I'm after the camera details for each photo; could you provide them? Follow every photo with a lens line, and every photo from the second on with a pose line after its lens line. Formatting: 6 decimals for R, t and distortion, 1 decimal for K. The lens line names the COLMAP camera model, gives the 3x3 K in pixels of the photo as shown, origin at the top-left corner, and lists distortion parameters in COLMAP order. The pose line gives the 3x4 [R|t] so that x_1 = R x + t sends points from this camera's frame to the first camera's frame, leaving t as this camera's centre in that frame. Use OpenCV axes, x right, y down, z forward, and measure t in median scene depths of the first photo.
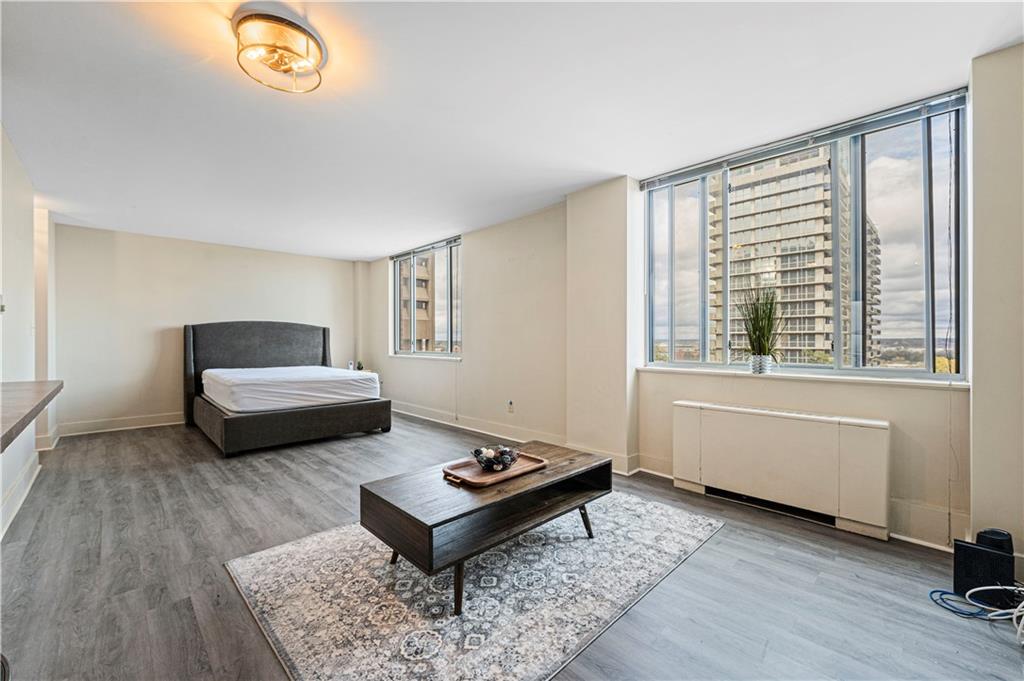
lens RADIAL K [[414.5, 0, 514.8], [0, 414.5, 339.6], [0, 0, 1]] dist [-0.001769, -0.000197]
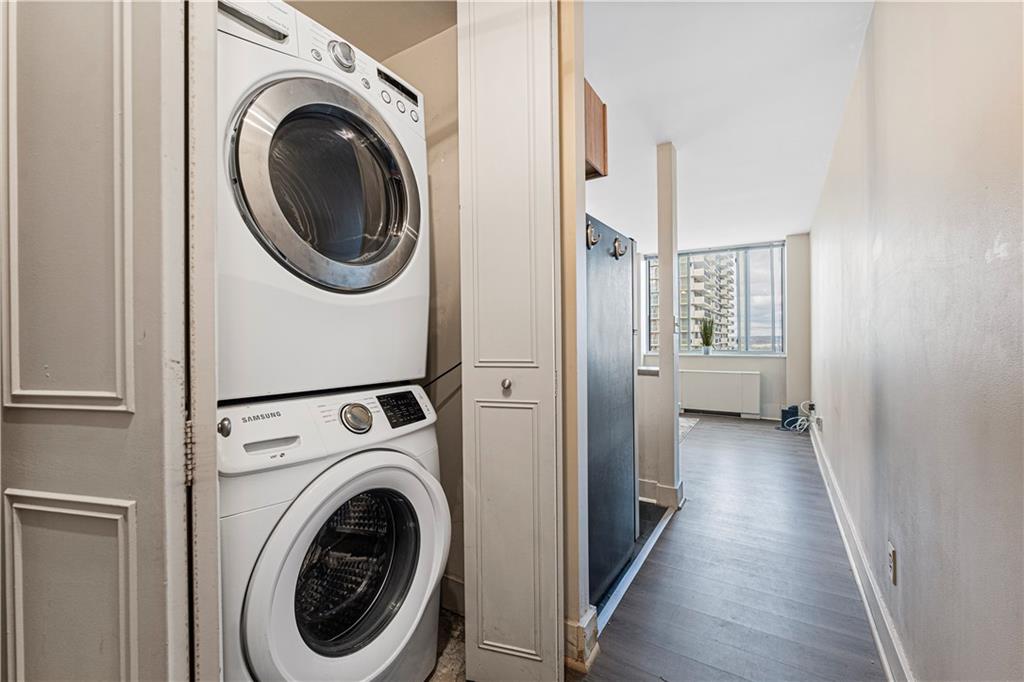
lens RADIAL K [[422.5, 0, 509.5], [0, 422.5, 340.9], [0, 0, 1]] dist [0.000857, 0.000013]
pose [[0.971508, -0.011712, 0.236718, -1.012828], [0.011414, 0.999931, 0.002628, -0.005590], [-0.236732, 0.000148, 0.971575, -0.972060]]
